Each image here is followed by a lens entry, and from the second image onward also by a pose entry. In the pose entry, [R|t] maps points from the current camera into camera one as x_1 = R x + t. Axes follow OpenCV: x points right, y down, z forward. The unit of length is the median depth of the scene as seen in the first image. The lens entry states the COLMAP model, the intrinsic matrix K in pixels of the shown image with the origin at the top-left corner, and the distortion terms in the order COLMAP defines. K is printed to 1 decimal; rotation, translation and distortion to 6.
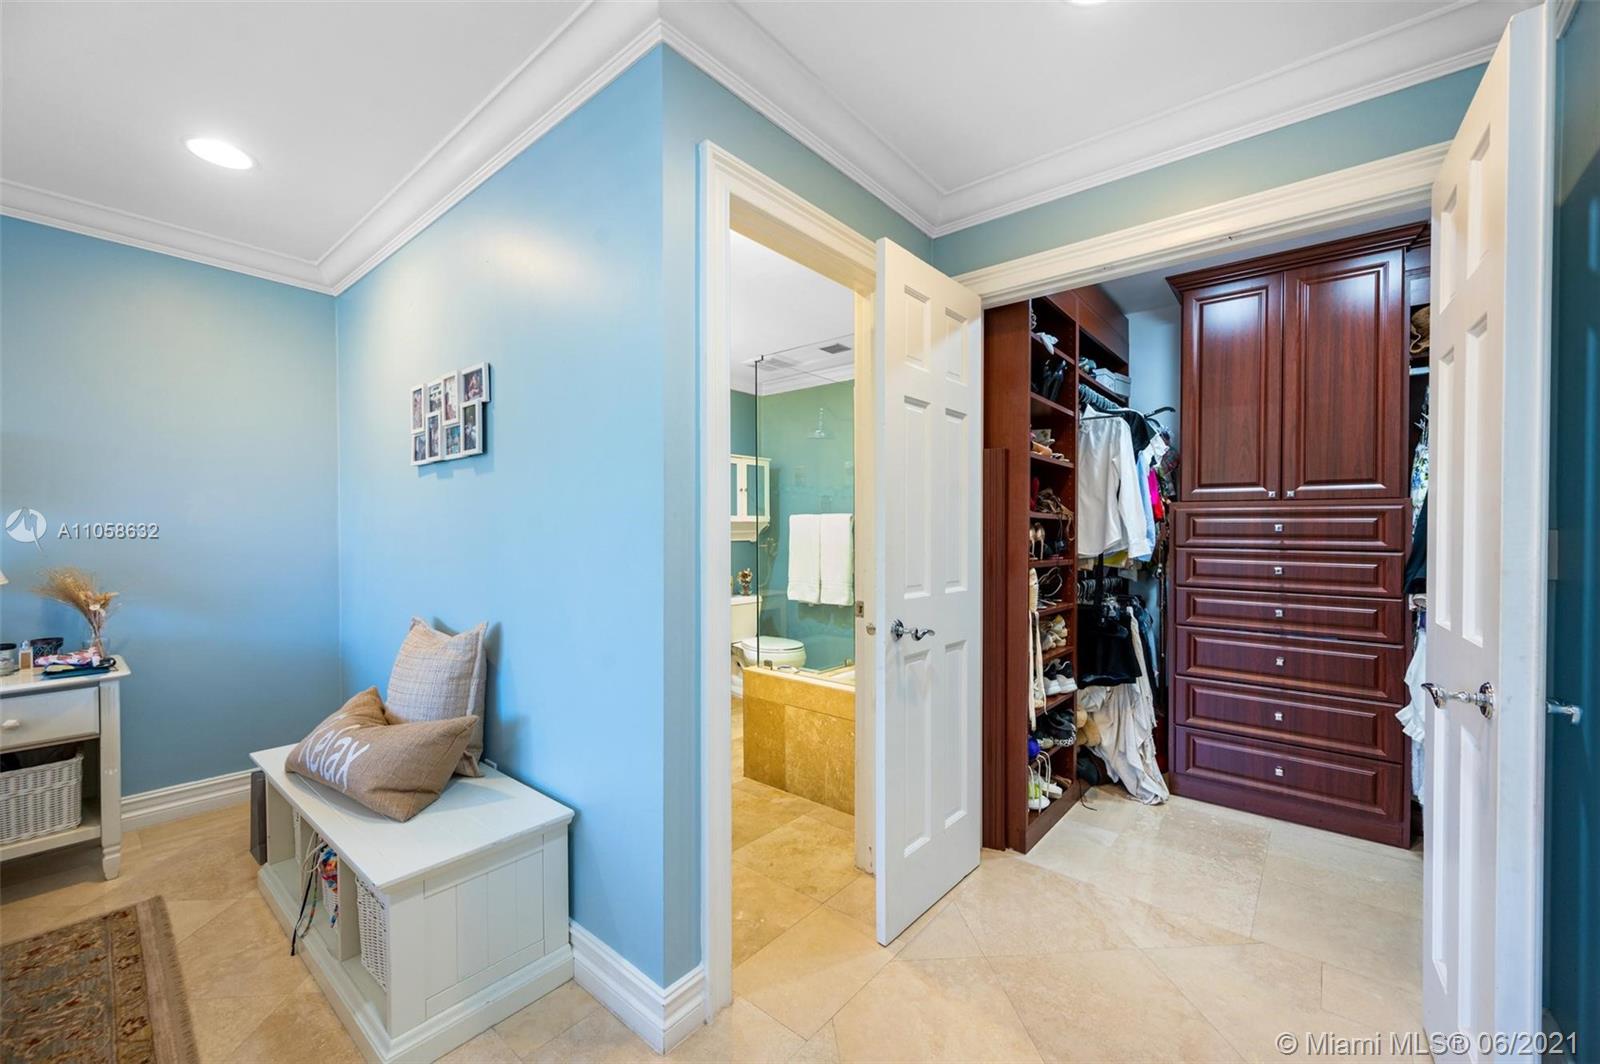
lens RADIAL K [[638.5, 0, 795.9], [0, 638.5, 539.2], [0, 0, 1]] dist [0.006109, -0.000294]
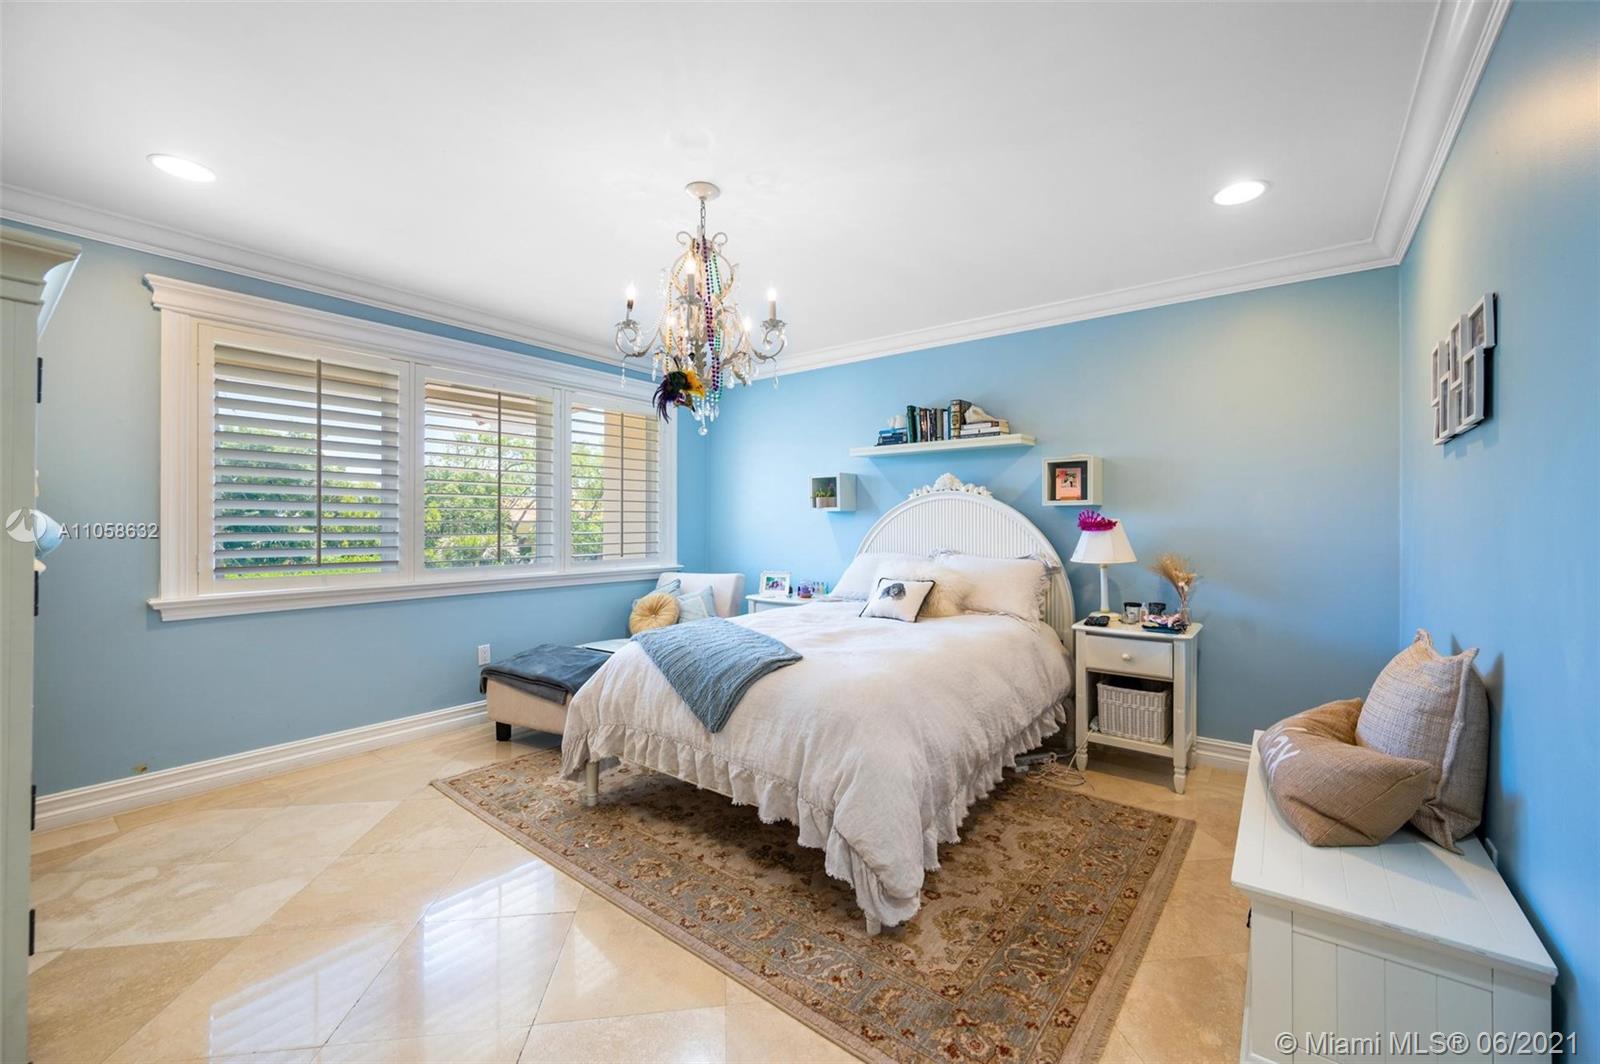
lens RADIAL K [[638.5, 0, 799.2], [0, 638.5, 526.1], [0, 0, 1]] dist [0.006109, -0.000294]
pose [[0.046655, -0.001086, -0.998910, 0.214557], [-0.011301, 0.999935, -0.001615, -0.001186], [0.998847, 0.011364, 0.046640, 0.186523]]
